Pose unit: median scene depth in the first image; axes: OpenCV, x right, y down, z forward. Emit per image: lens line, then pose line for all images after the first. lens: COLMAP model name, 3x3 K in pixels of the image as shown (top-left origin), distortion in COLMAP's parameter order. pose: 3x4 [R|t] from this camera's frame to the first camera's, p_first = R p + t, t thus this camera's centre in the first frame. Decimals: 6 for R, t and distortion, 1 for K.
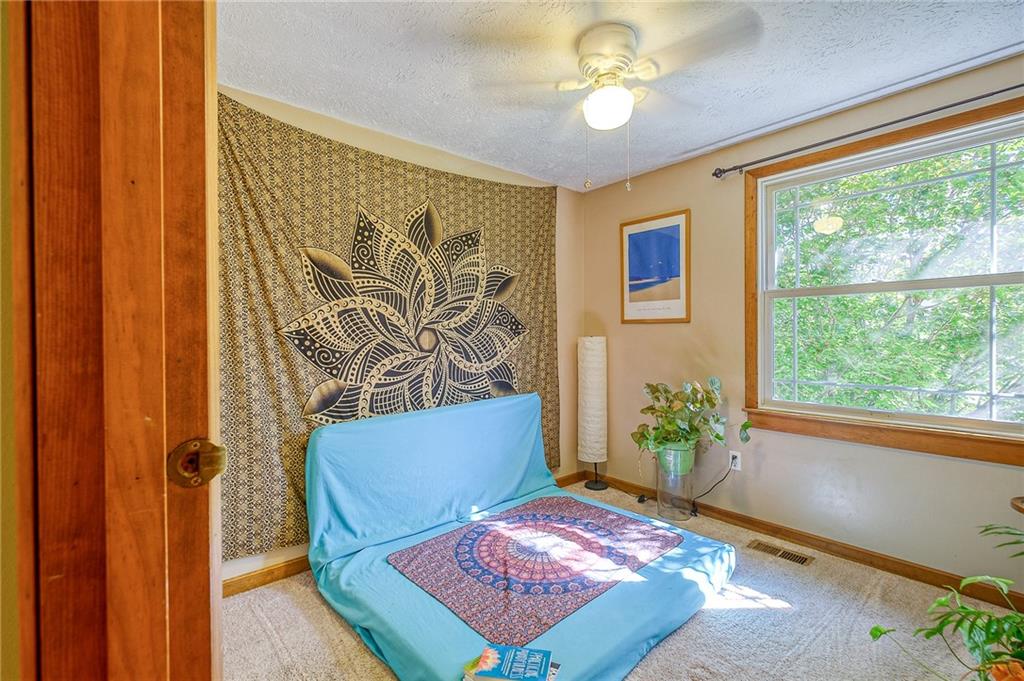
lens RADIAL K [[448.2, 0, 512.0], [0, 448.2, 340.5], [0, 0, 1]] dist [-0.000951, 0.000204]
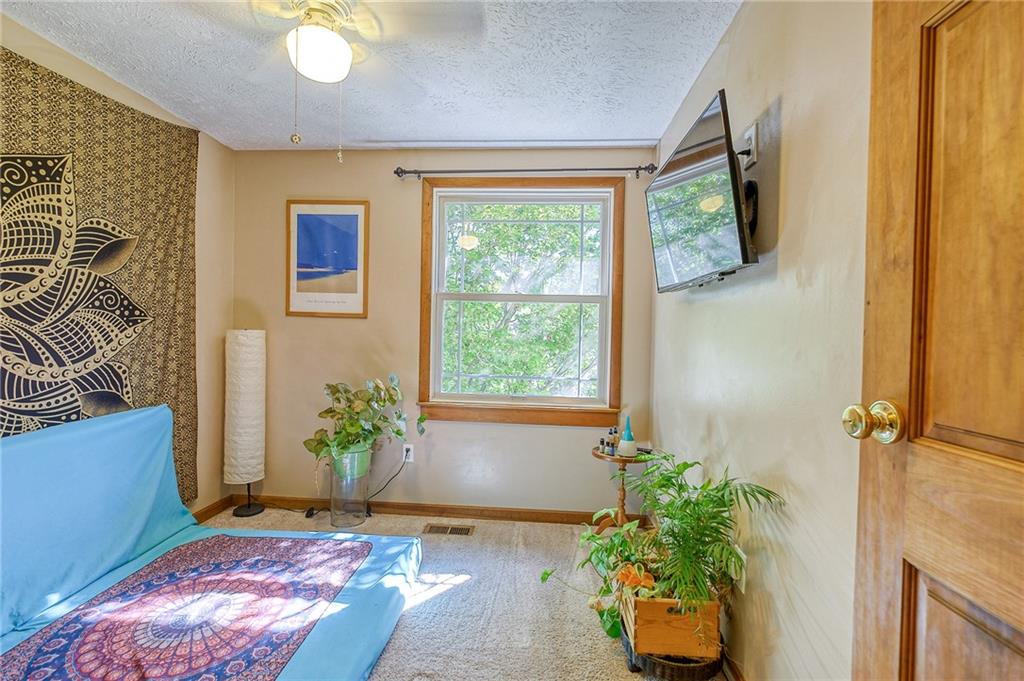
lens RADIAL K [[448.2, 0, 512.0], [0, 448.2, 340.5], [0, 0, 1]] dist [-0.000951, 0.000204]
pose [[0.707574, 0.013080, 0.706518, -0.068716], [-0.020791, 0.999781, 0.002313, -0.001078], [-0.706333, -0.016326, 0.707691, 0.095900]]
